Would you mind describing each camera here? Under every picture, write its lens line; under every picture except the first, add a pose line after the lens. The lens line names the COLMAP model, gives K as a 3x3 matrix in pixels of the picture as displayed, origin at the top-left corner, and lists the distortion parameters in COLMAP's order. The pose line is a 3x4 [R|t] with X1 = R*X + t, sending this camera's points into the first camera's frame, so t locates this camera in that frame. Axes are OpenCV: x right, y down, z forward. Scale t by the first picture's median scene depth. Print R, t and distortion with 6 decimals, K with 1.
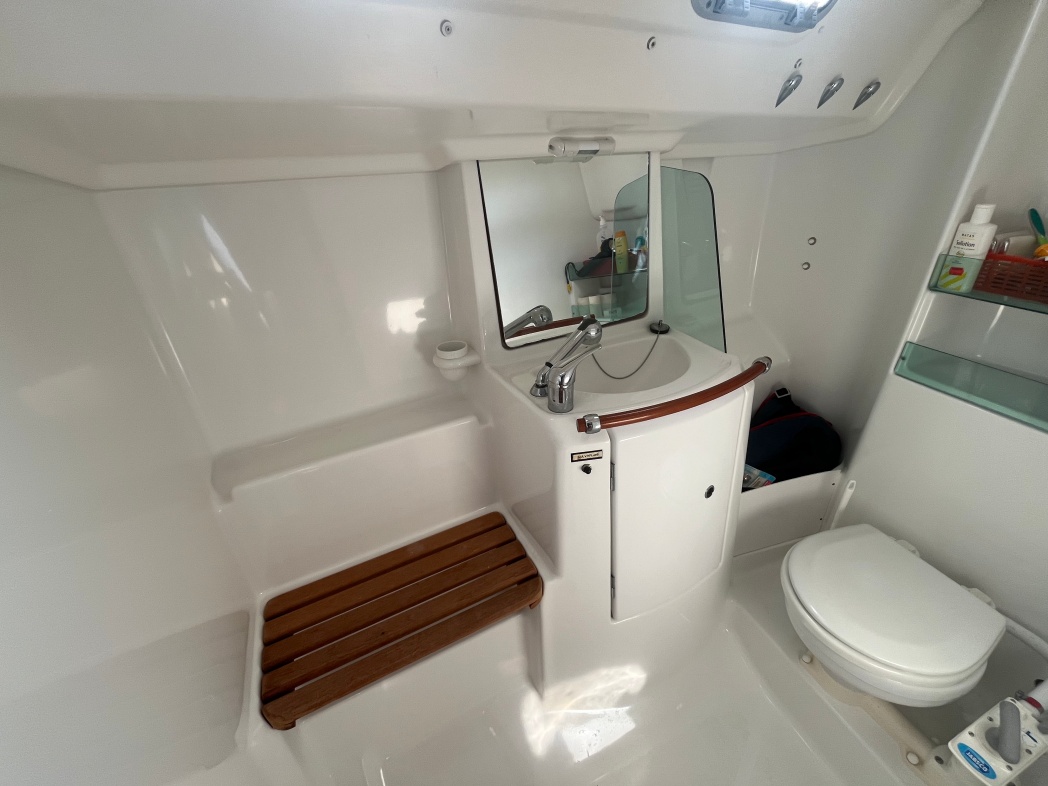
lens RADIAL K [[427.6, 0, 524.6], [0, 427.6, 397.6], [0, 0, 1]] dist [-0.003458, 0.000417]
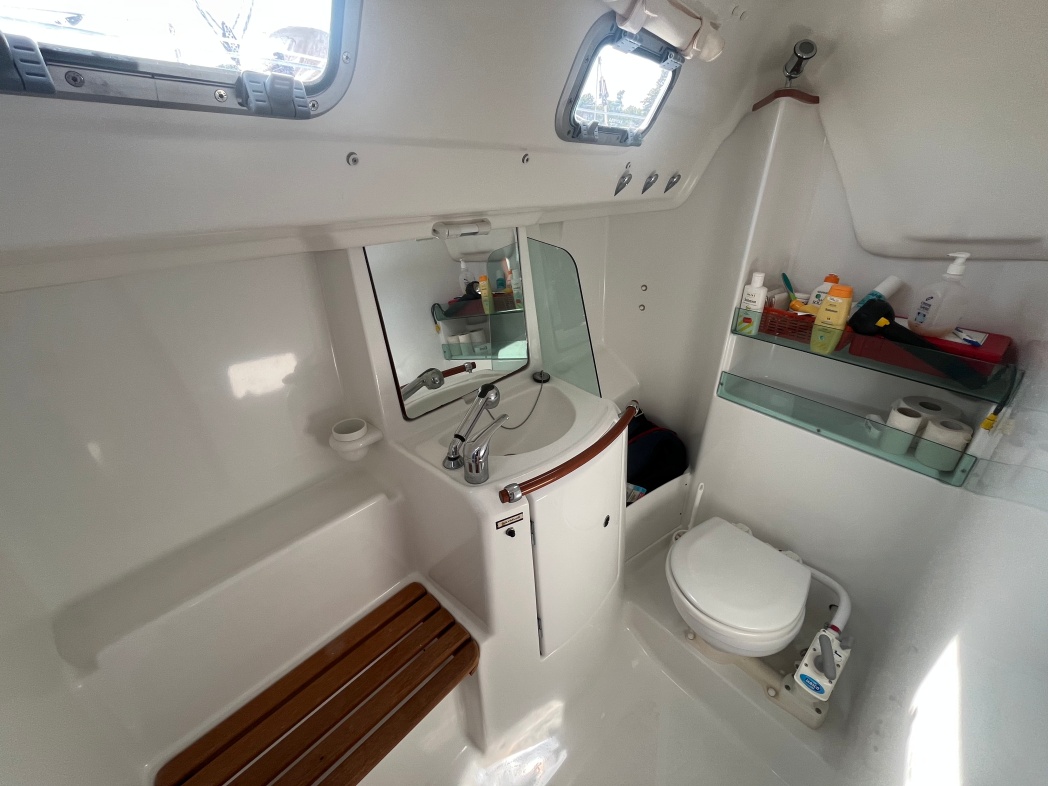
lens RADIAL K [[427.6, 0, 521.4], [0, 427.6, 392.6], [0, 0, 1]] dist [-0.003458, 0.000417]
pose [[0.938871, -0.119704, 0.322787, -0.109415], [0.129155, 0.991593, -0.007939, -0.138747], [-0.319123, 0.049144, 0.946438, -0.034670]]
